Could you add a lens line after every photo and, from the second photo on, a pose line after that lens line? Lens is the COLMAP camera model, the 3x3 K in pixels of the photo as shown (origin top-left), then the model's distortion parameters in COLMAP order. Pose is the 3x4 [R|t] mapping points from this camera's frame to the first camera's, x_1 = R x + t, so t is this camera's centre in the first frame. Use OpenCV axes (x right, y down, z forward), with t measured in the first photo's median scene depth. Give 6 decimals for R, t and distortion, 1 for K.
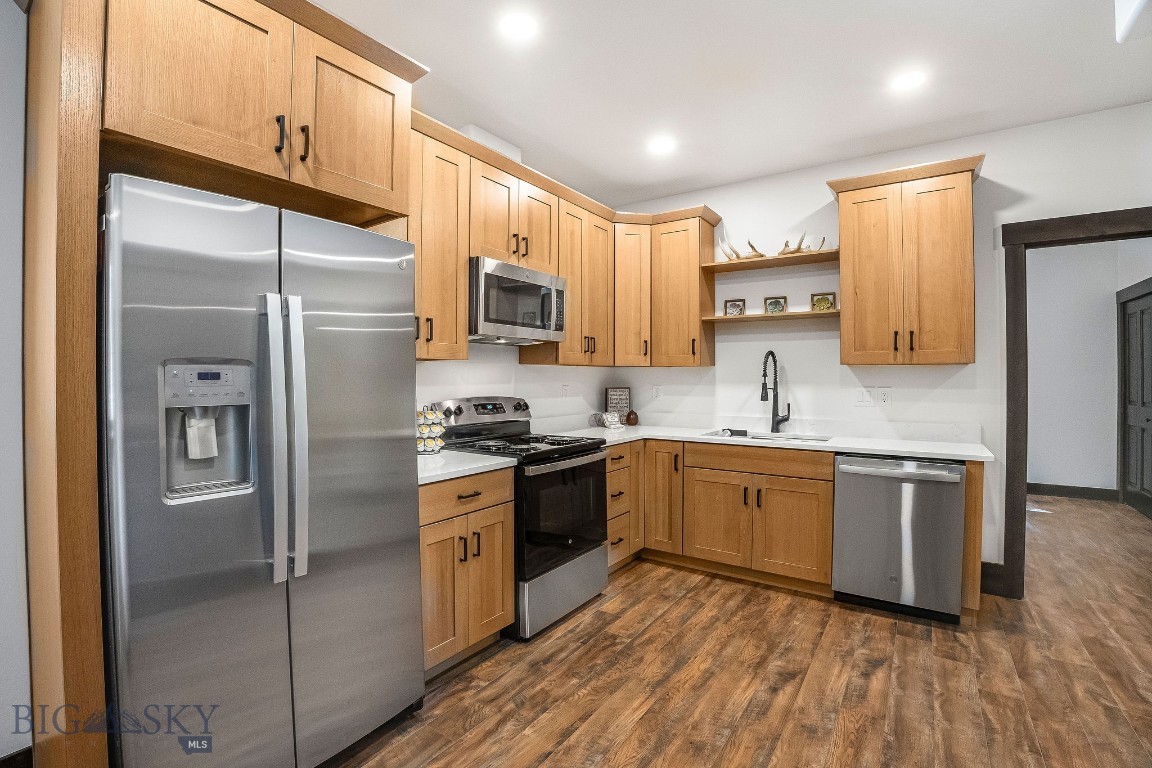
lens RADIAL K [[513.9, 0, 562.7], [0, 513.9, 378.5], [0, 0, 1]] dist [-0.076028, 0.000544]
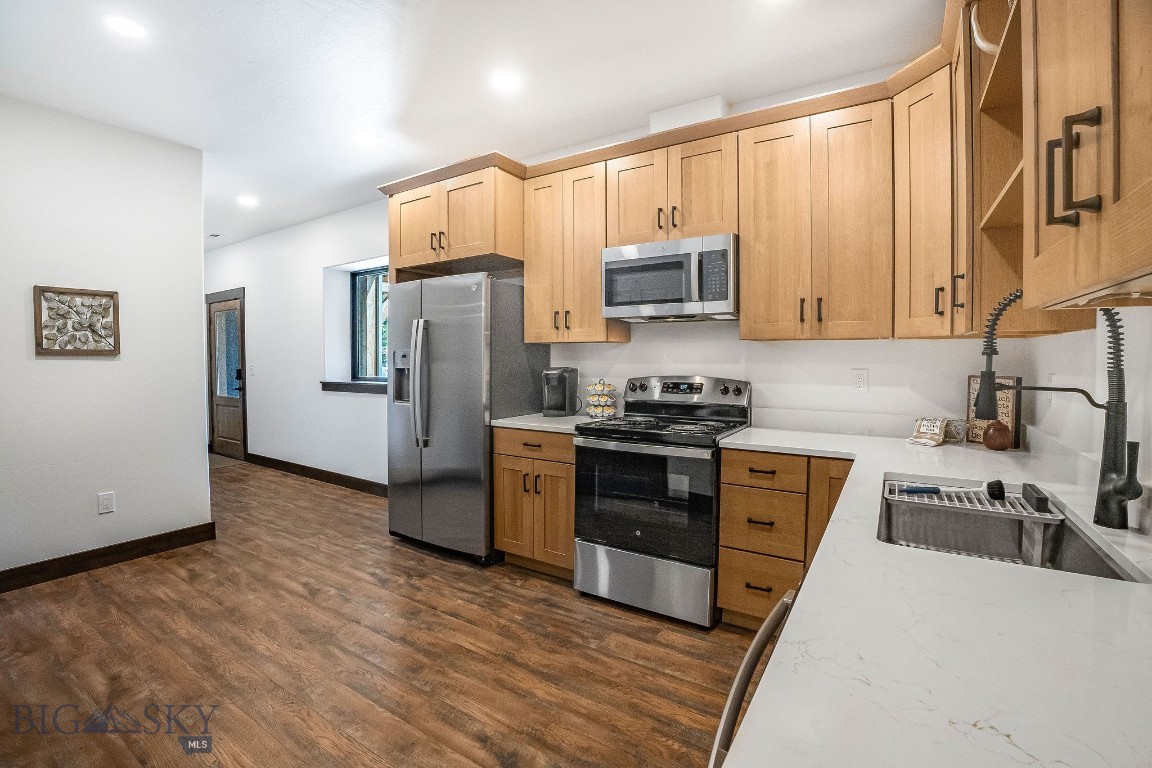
lens RADIAL K [[513.9, 0, 562.7], [0, 513.9, 378.5], [0, 0, 1]] dist [-0.076028, 0.000544]
pose [[0.033593, 0.046643, -0.998347, 1.128292], [0.001962, 0.998905, 0.046735, -0.008198], [0.999434, -0.003529, 0.033464, 1.017045]]
